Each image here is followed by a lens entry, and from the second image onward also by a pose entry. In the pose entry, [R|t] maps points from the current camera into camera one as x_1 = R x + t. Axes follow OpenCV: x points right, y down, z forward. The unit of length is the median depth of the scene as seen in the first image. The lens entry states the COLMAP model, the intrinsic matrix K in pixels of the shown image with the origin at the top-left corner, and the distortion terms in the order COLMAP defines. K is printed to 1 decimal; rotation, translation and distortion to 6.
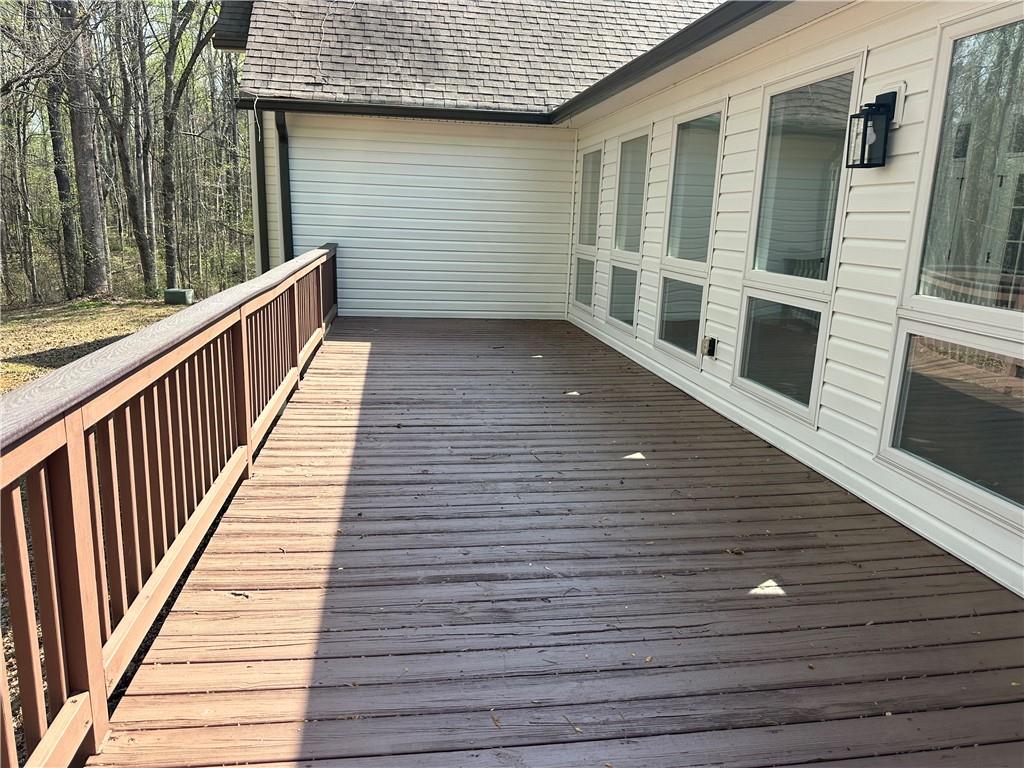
lens RADIAL K [[725.5, 0, 512.5], [0, 725.5, 386.4], [0, 0, 1]] dist [0.042911, -0.056990]
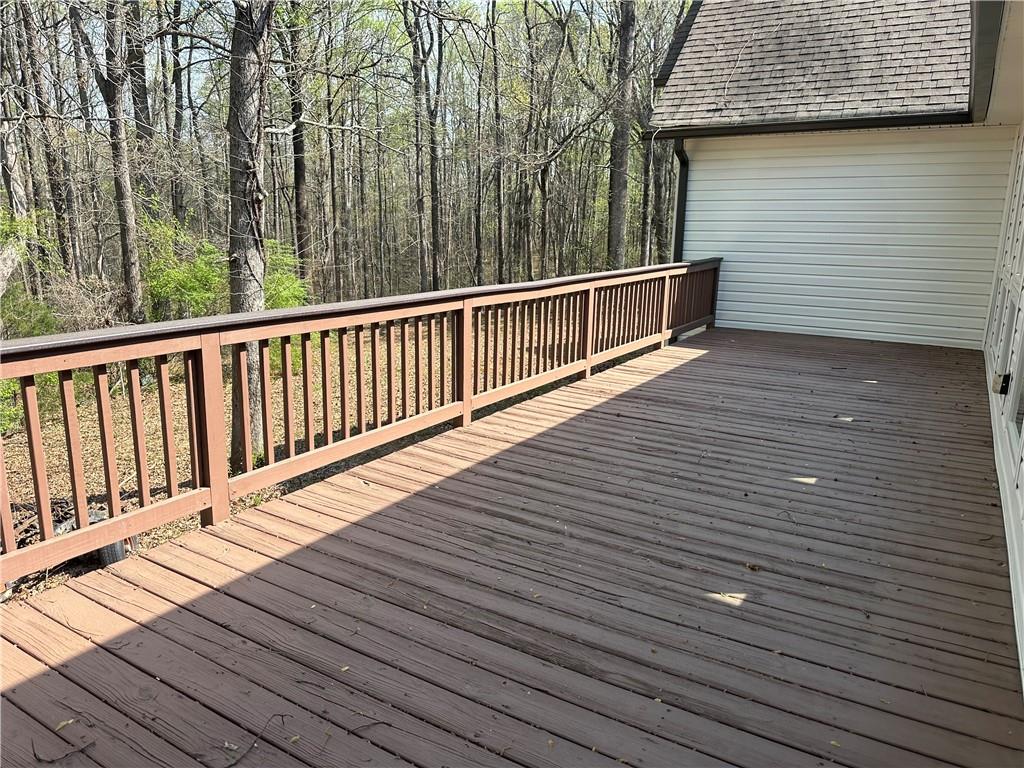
lens RADIAL K [[725.5, 0, 504.4], [0, 725.5, 381.9], [0, 0, 1]] dist [0.042911, -0.056990]
pose [[0.759165, 0.121321, -0.639492, 0.430613], [-0.139107, 0.990018, 0.022681, 0.002268], [0.635860, 0.071739, 0.768463, 0.008144]]
